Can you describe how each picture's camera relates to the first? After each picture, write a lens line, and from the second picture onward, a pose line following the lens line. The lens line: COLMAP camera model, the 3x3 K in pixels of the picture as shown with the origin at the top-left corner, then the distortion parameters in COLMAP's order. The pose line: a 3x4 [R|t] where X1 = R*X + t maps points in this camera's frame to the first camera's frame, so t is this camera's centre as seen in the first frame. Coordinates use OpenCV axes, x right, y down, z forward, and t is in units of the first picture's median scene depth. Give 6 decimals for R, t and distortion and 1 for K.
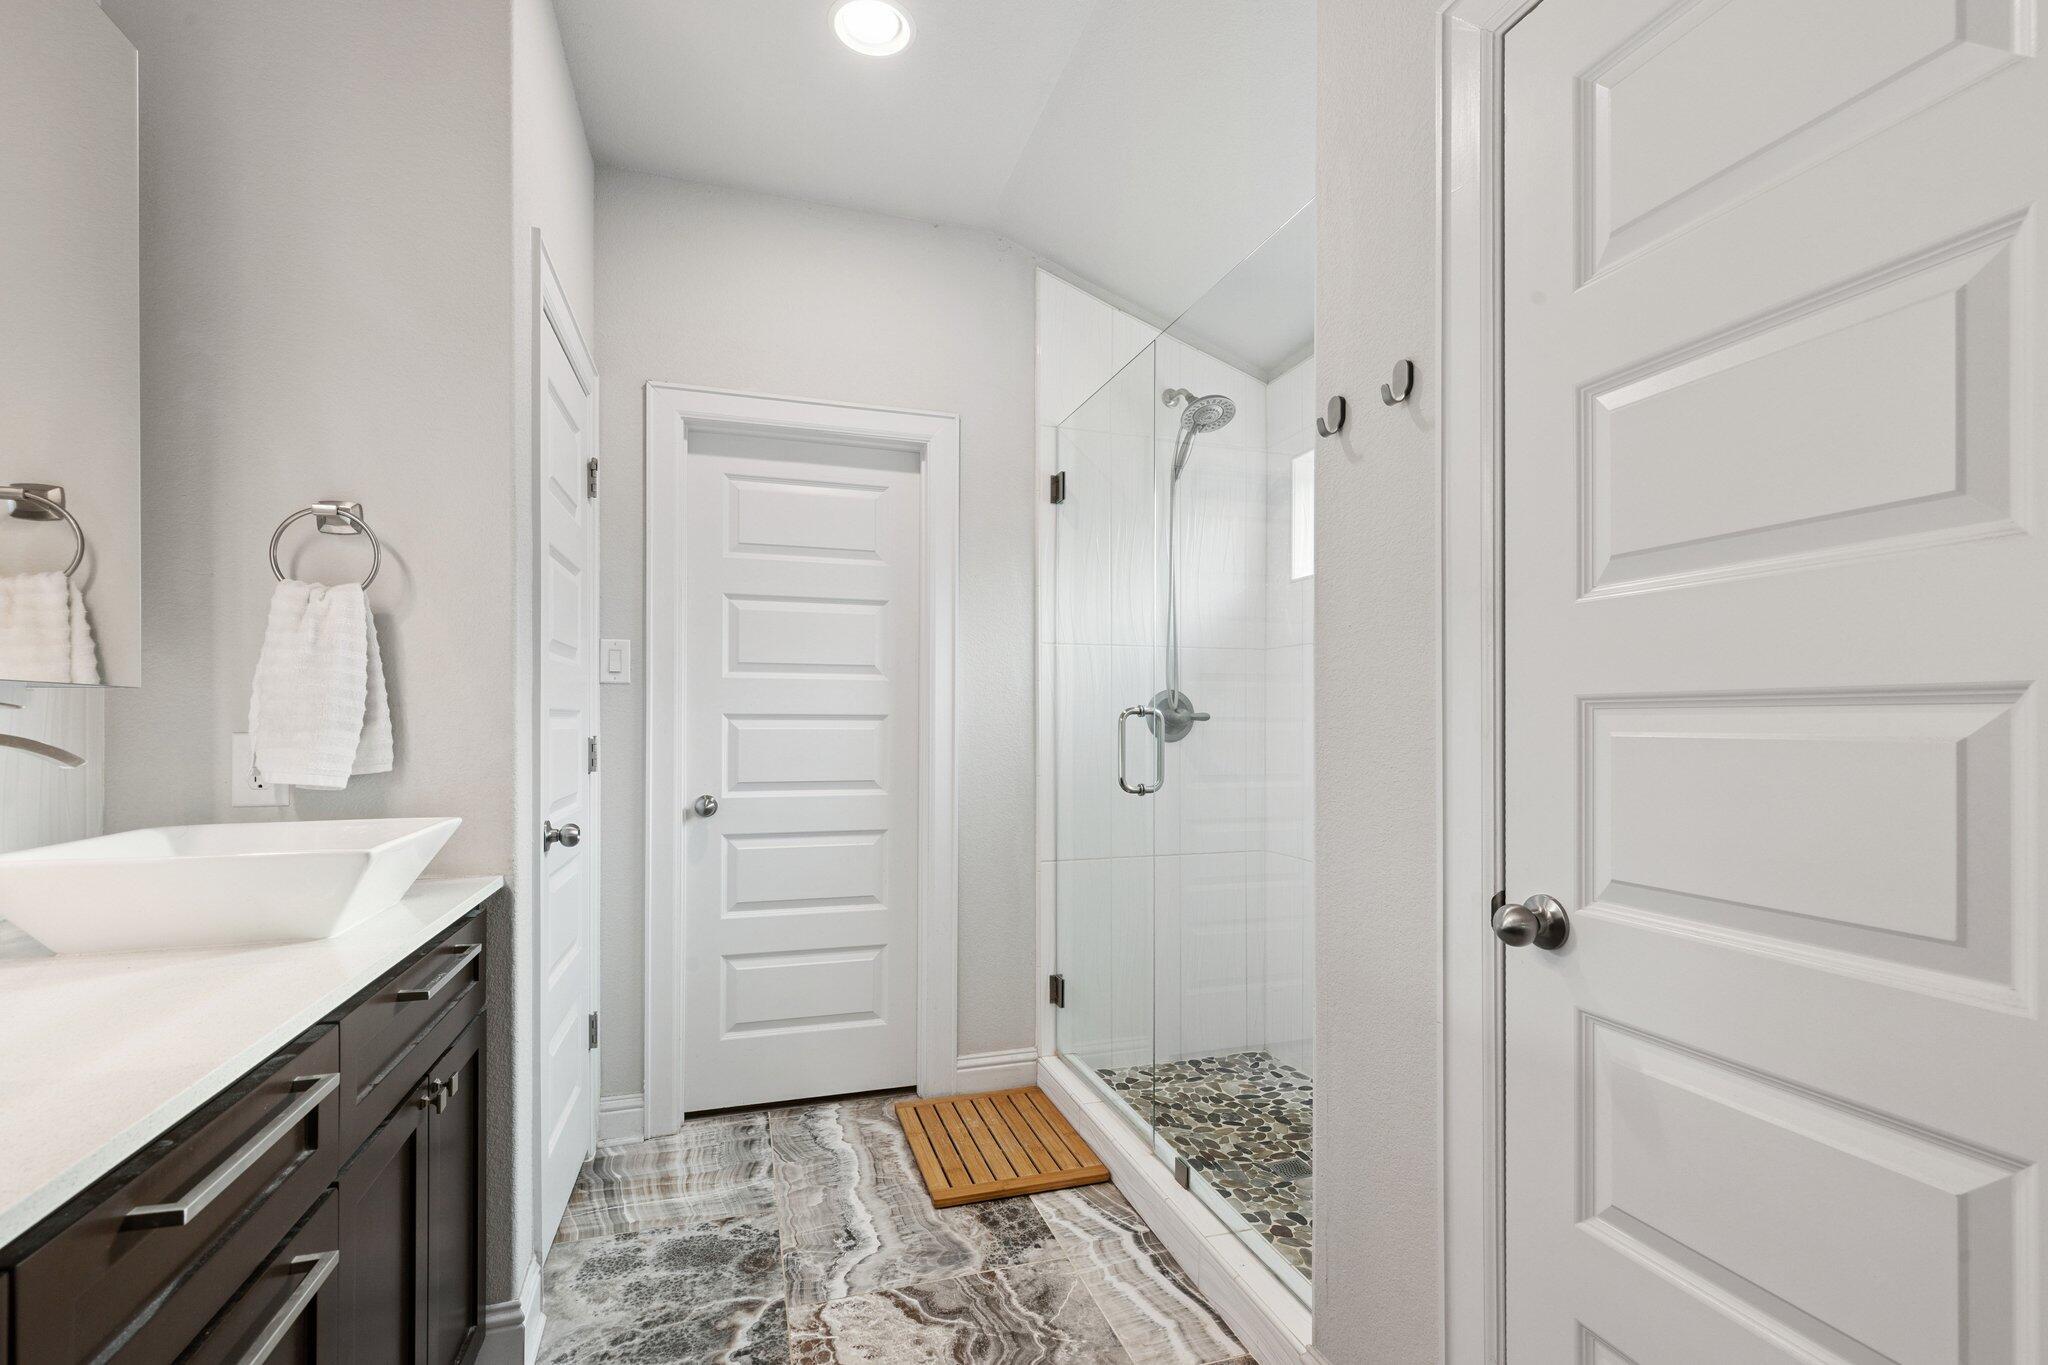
lens RADIAL K [[924.2, 0, 1026.6], [0, 924.2, 720.9], [0, 0, 1]] dist [0.009167, -0.001553]
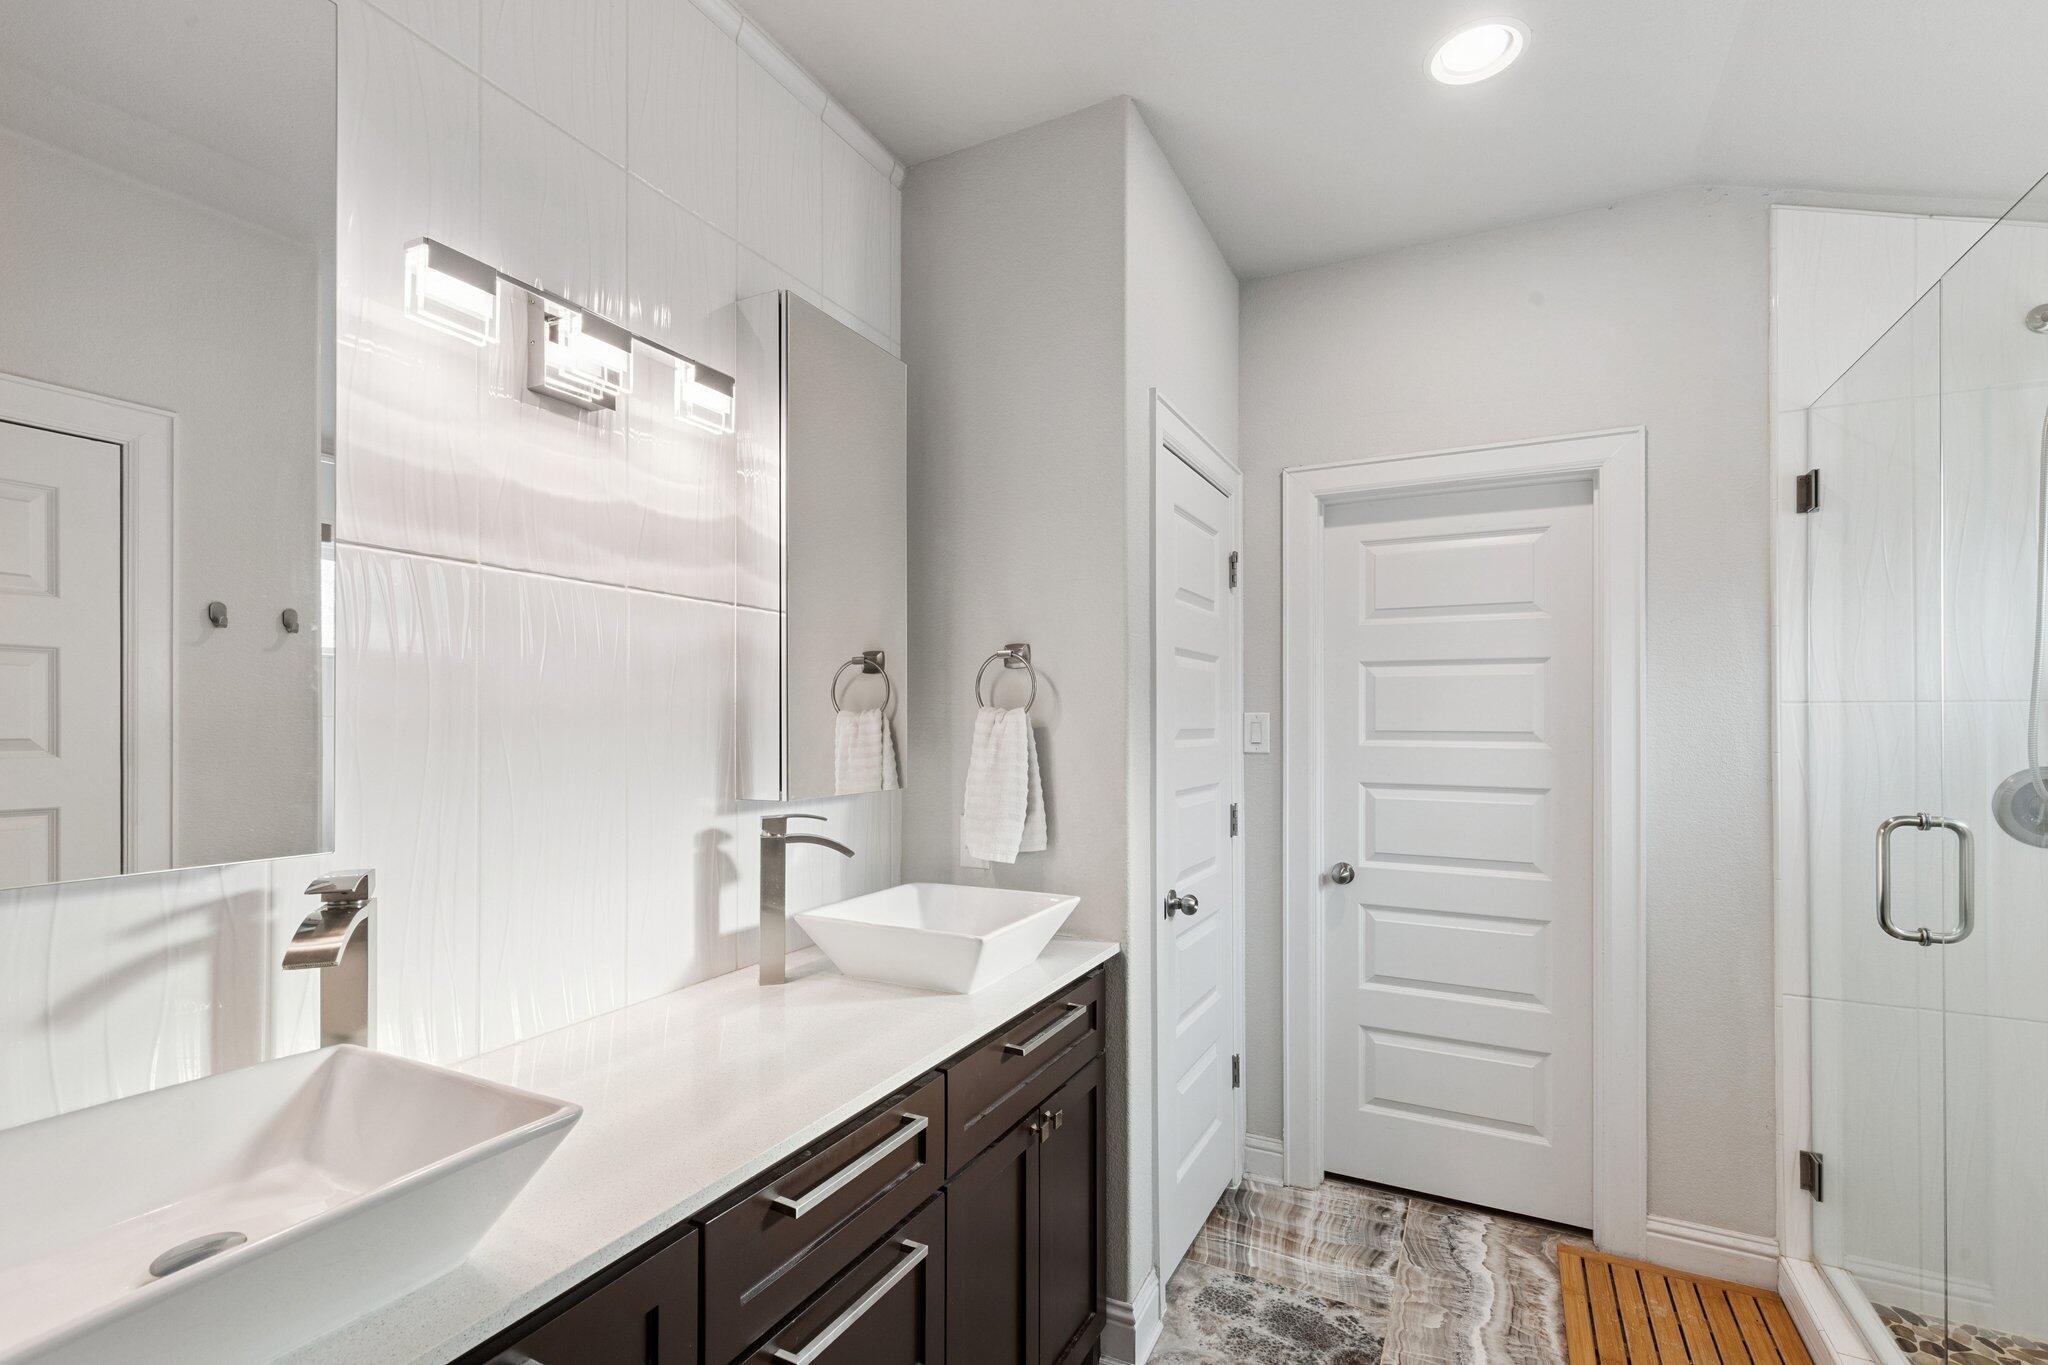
lens RADIAL K [[924.2, 0, 1026.6], [0, 924.2, 720.9], [0, 0, 1]] dist [0.009167, -0.001553]
pose [[0.714186, -0.002292, -0.699952, 0.130366], [-0.000410, 0.999993, -0.003693, -0.080773], [0.699956, 0.002924, 0.714180, 0.043467]]
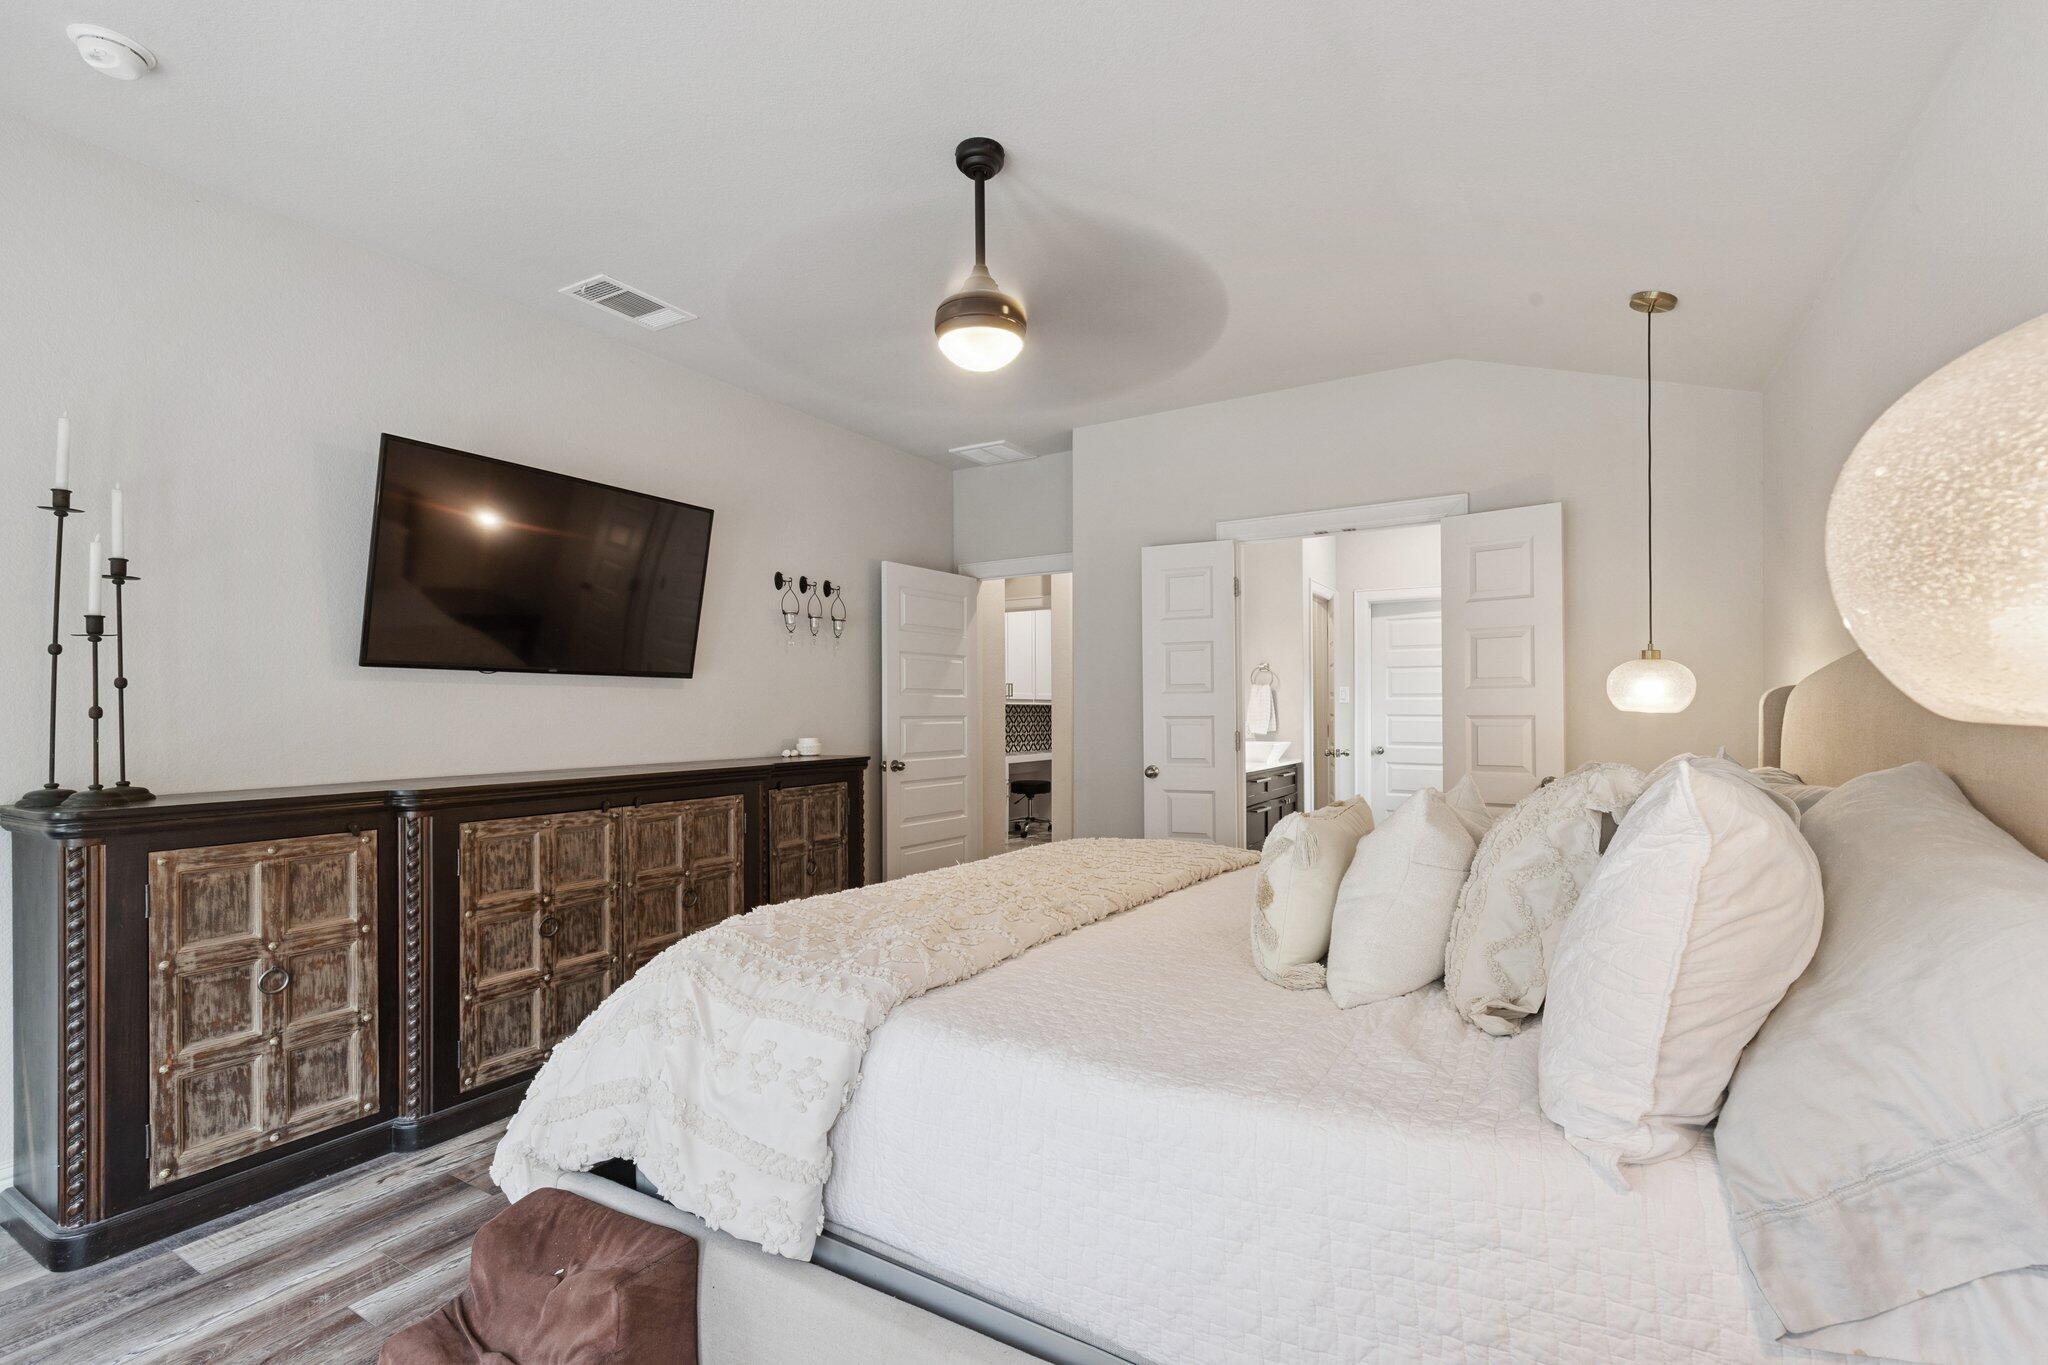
lens RADIAL K [[924.2, 0, 1026.6], [0, 924.2, 720.9], [0, 0, 1]] dist [0.009167, -0.001553]
pose [[0.660964, 0.004995, -0.750401, 1.052015], [0.003858, 0.999942, 0.010054, -0.020890], [0.750407, -0.009540, 0.660907, -1.606981]]
